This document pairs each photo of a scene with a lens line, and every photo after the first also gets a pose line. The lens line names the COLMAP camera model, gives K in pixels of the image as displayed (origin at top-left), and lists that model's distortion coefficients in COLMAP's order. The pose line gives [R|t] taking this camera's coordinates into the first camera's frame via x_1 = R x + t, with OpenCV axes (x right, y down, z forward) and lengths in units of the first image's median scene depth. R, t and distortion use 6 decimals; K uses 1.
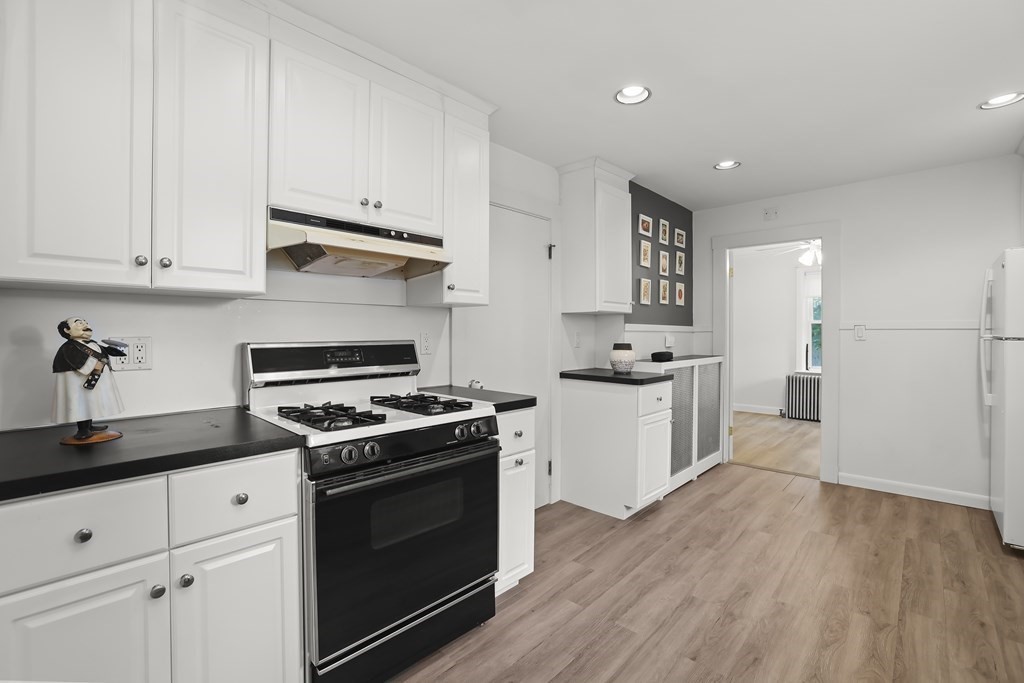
lens RADIAL K [[453.6, 0, 512.6], [0, 453.6, 337.8], [0, 0, 1]] dist [-0.014901, 0.000802]
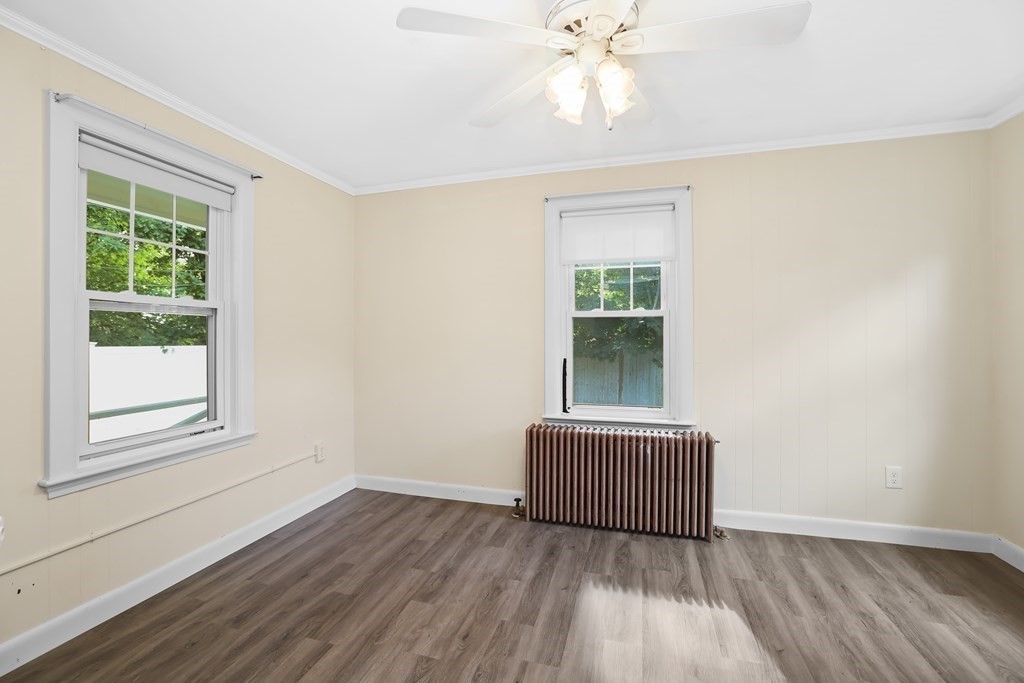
lens RADIAL K [[453.6, 0, 511.7], [0, 453.6, 339.8], [0, 0, 1]] dist [-0.014901, 0.000802]
pose [[0.898972, -0.004850, 0.437980, 0.389185], [0.005816, 0.999983, -0.000865, -0.006715], [-0.437968, 0.003325, 0.898984, 0.587945]]
